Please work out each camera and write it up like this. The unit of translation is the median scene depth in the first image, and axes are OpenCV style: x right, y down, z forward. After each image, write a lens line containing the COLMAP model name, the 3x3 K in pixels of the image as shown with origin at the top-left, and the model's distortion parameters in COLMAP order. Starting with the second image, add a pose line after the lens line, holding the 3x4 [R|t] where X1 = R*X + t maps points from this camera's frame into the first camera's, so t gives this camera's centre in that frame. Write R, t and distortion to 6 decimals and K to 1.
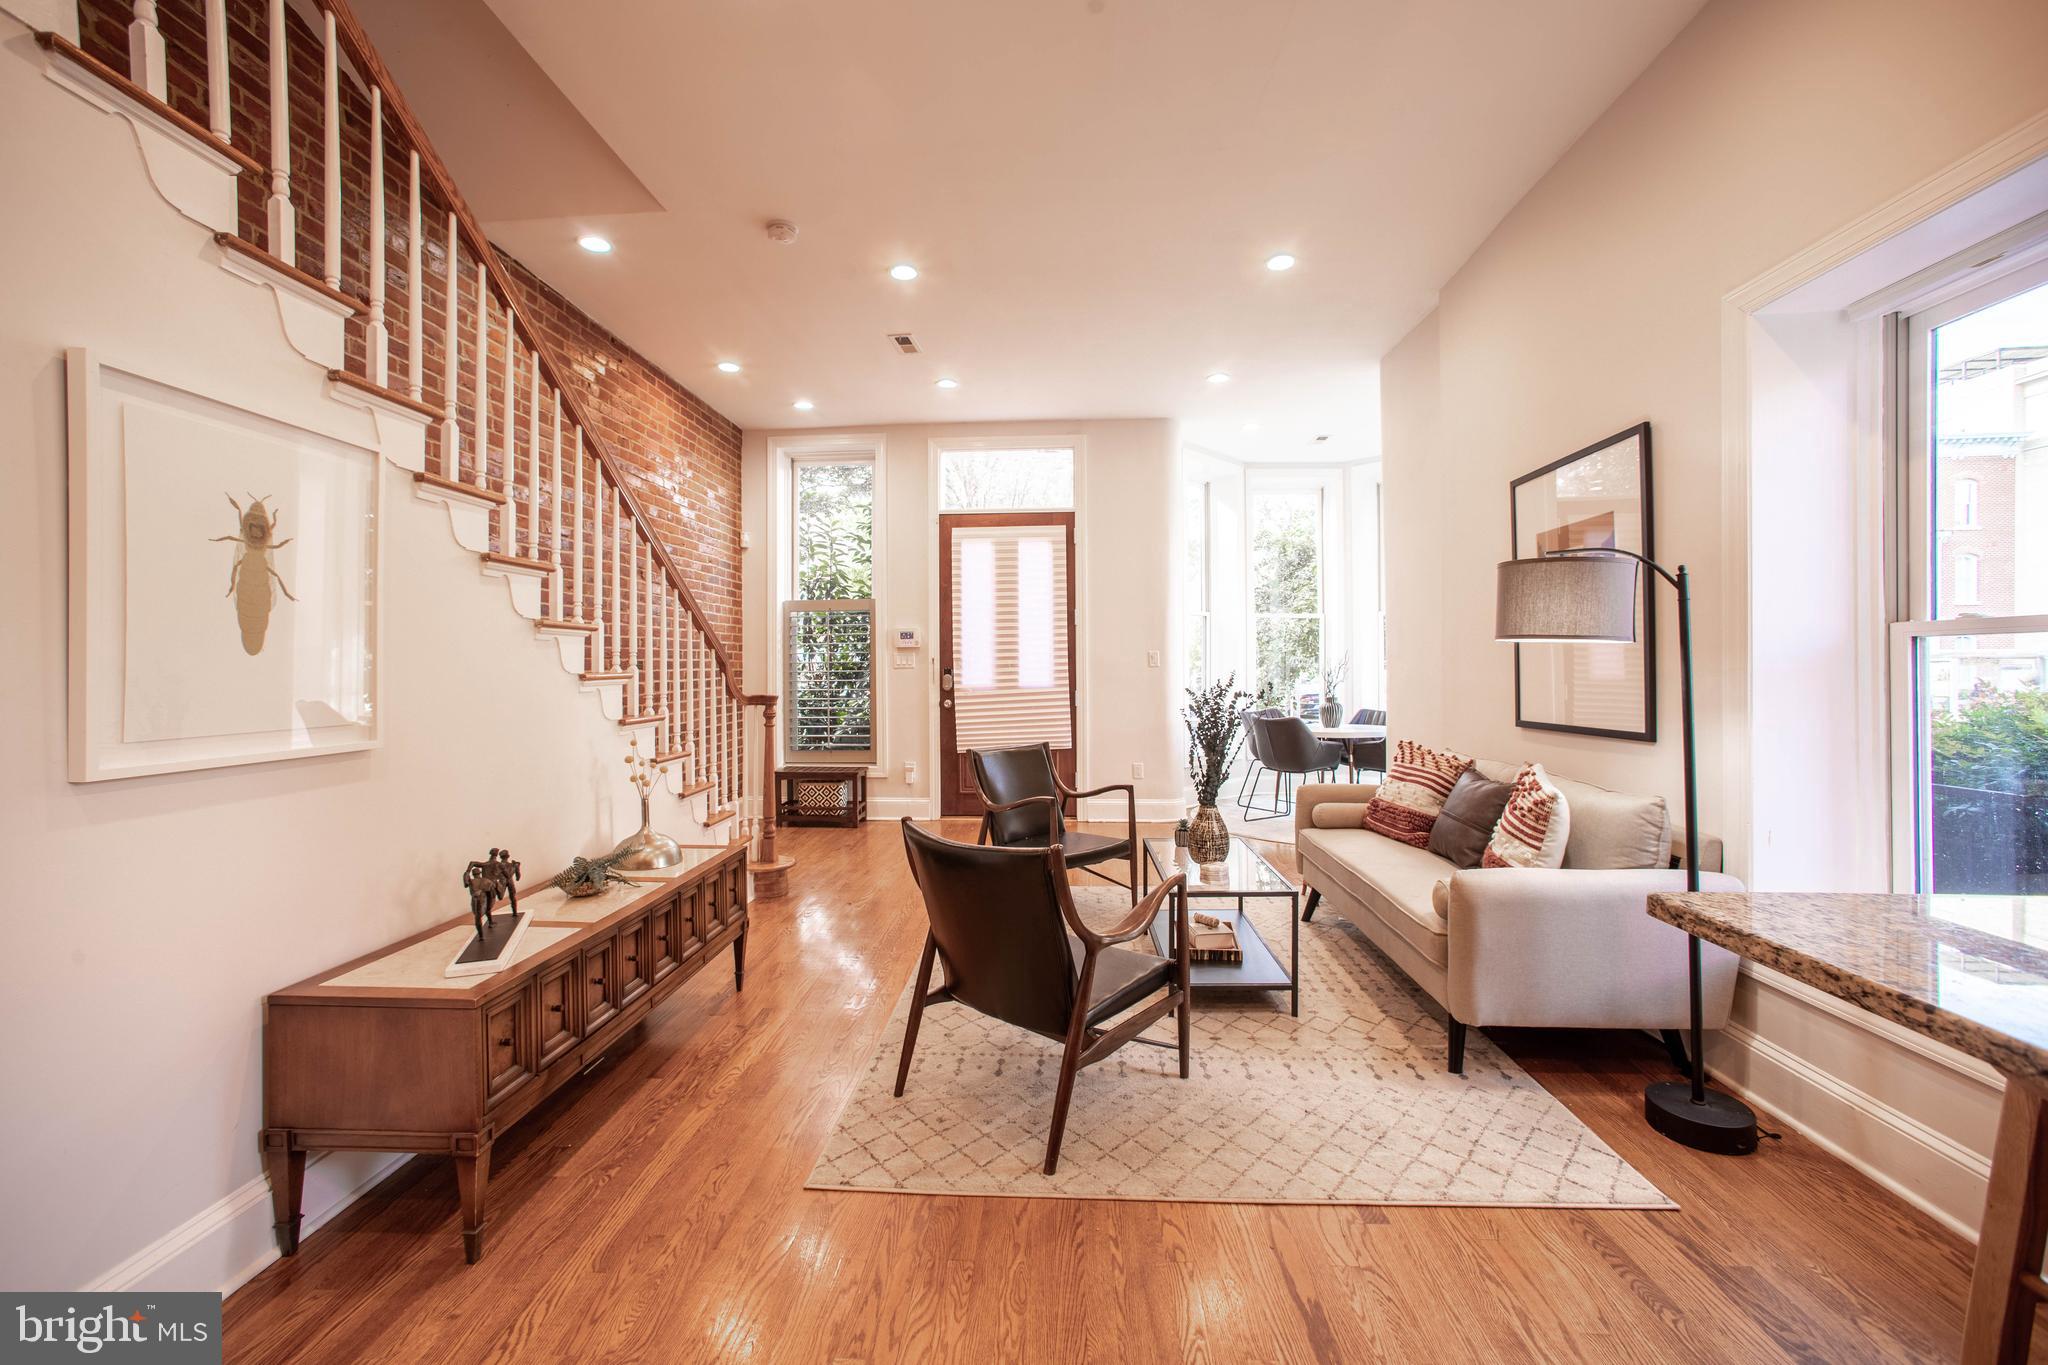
lens RADIAL K [[840.7, 0, 1028.3], [0, 840.7, 679.3], [0, 0, 1]] dist [-0.024083, 0.003454]
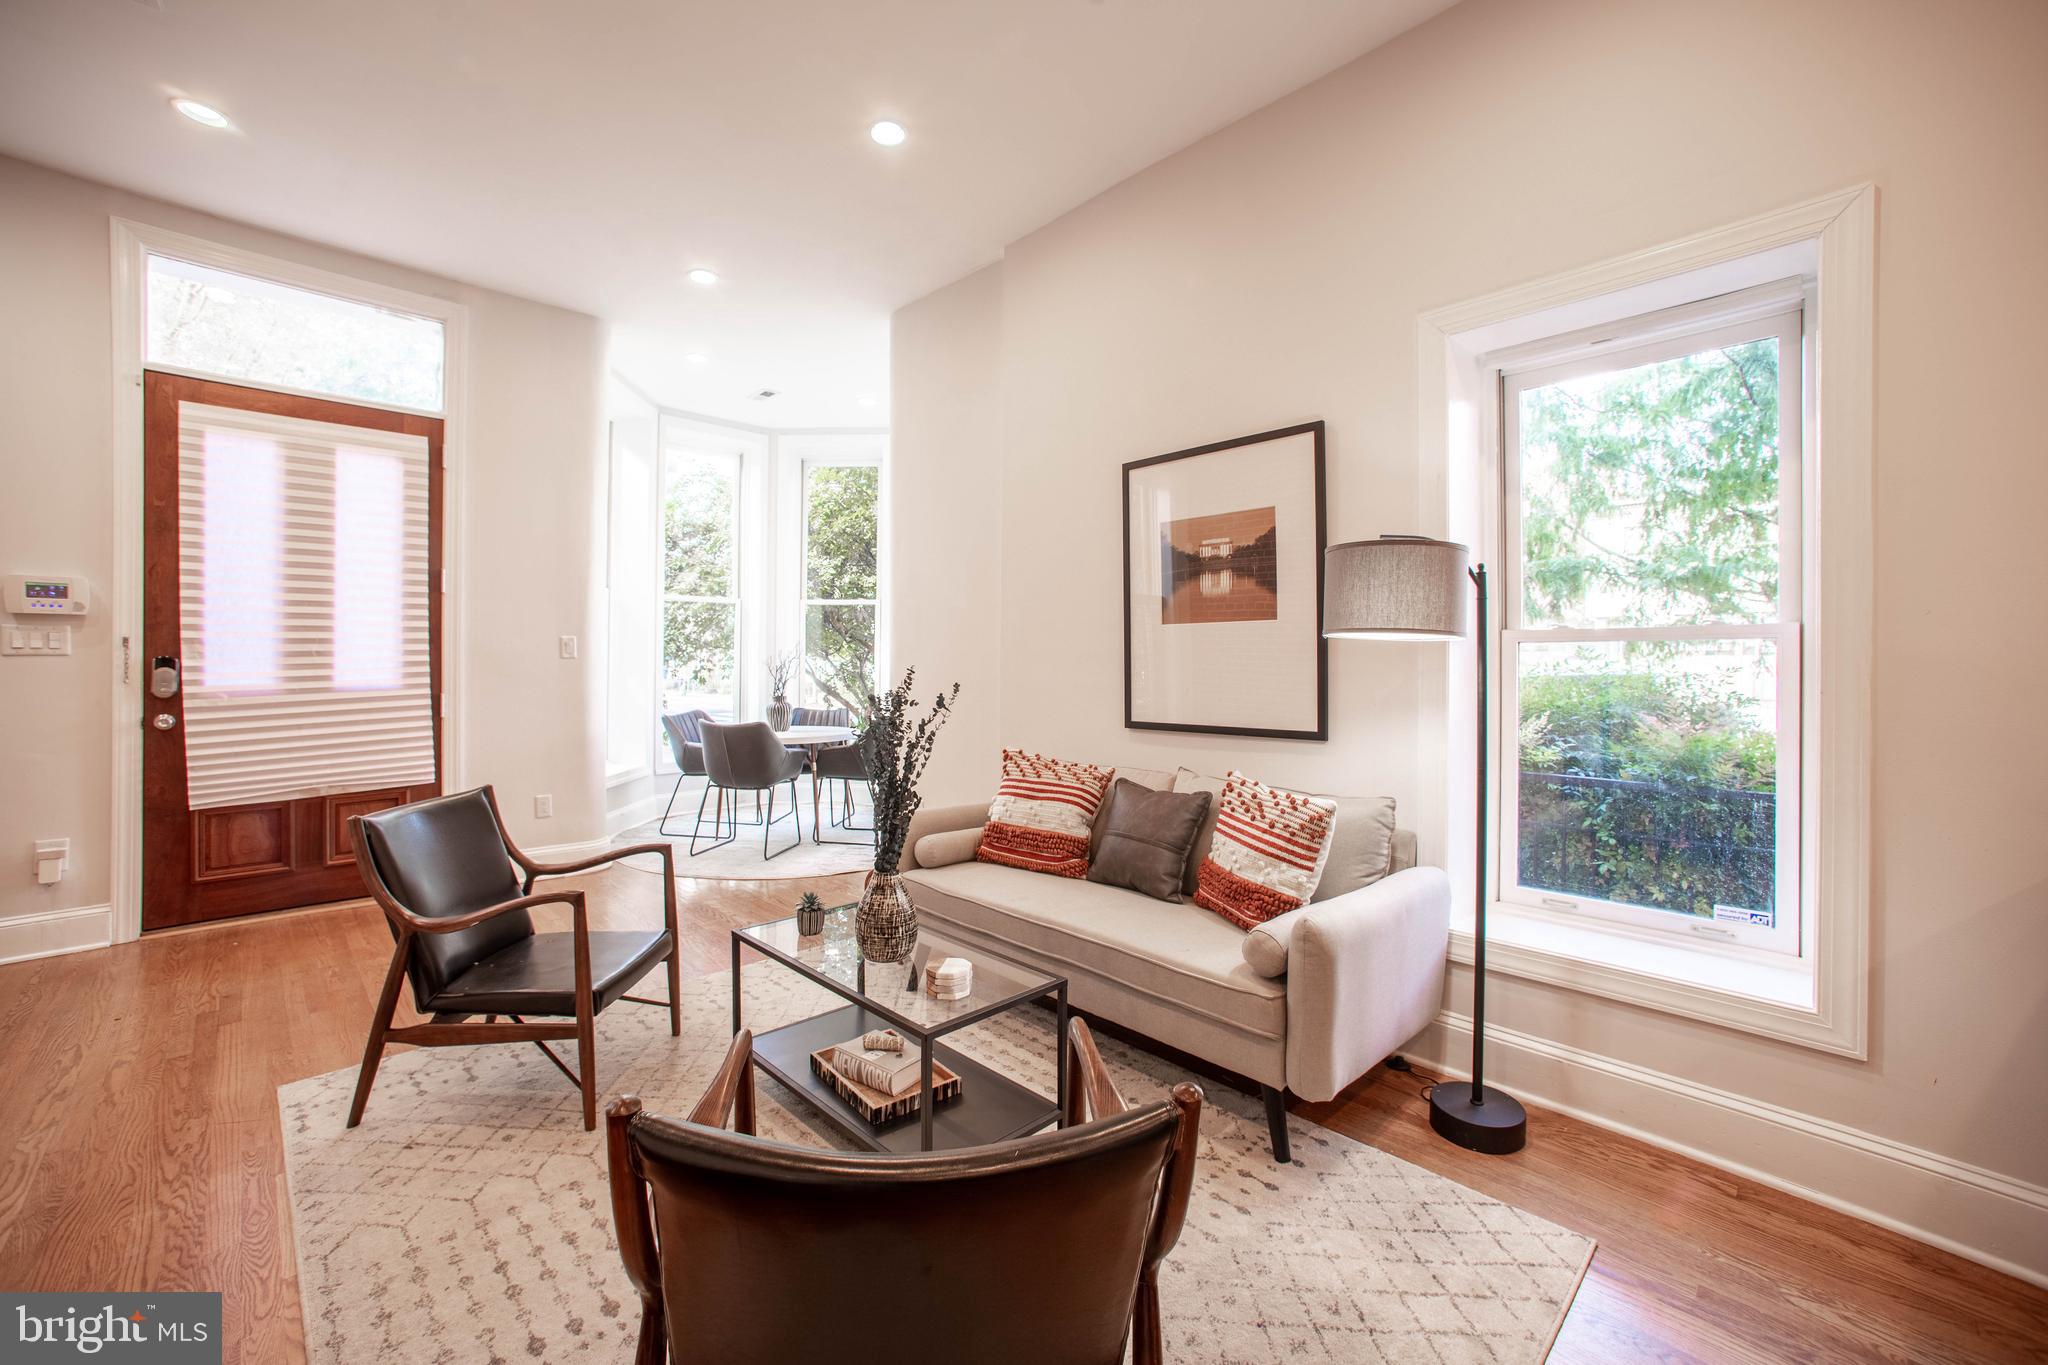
lens RADIAL K [[840.7, 0, 1012.0], [0, 840.7, 671.1], [0, 0, 1]] dist [-0.024083, 0.003454]
pose [[0.694469, 0.001650, 0.719521, -0.102007], [0.000012, 0.999997, -0.002305, -0.002763], [-0.719523, 0.001609, 0.694467, 0.242001]]
